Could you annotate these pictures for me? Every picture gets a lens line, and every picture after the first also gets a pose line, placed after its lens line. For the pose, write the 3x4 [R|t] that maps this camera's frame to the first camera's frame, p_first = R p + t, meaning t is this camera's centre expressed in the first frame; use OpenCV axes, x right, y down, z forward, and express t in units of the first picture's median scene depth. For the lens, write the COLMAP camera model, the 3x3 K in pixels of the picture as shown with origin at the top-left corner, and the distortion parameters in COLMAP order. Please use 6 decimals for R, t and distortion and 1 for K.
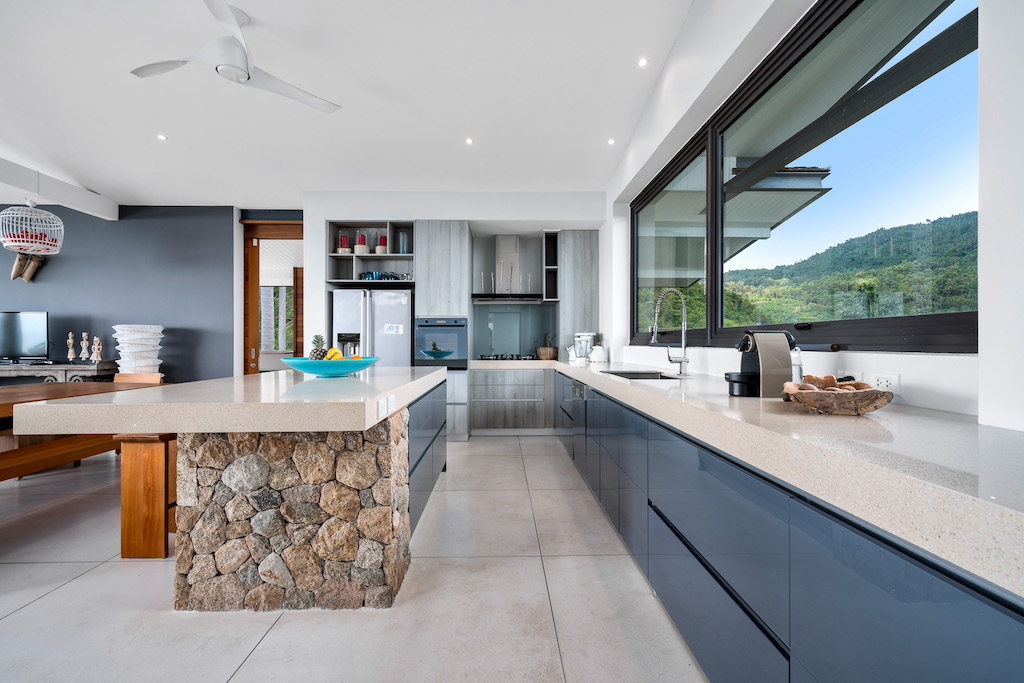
lens RADIAL K [[486.4, 0, 512.0], [0, 486.4, 341.5], [0, 0, 1]] dist [0.043683, 0.000115]
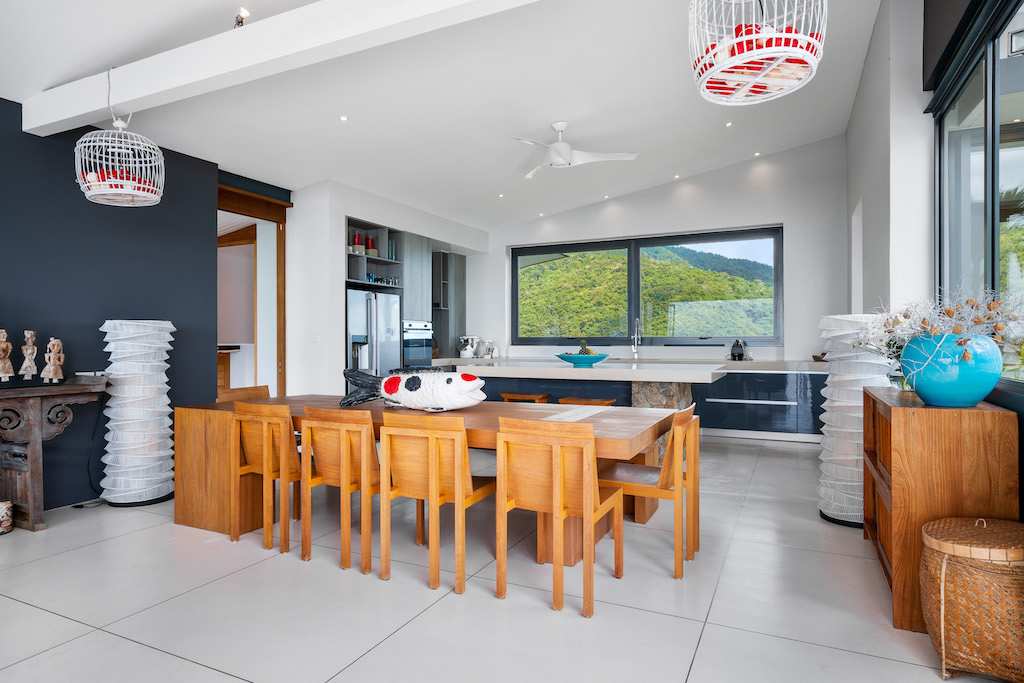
lens RADIAL K [[587.7, 0, 512.0], [0, 587.7, 341.5], [0, 0, 1]] dist [-0.000902, -0.000240]
pose [[0.449078, -0.000303, 0.893493, -1.193831], [-0.007291, 0.999965, 0.004004, -0.012265], [-0.893463, -0.008313, 0.449060, 0.209189]]
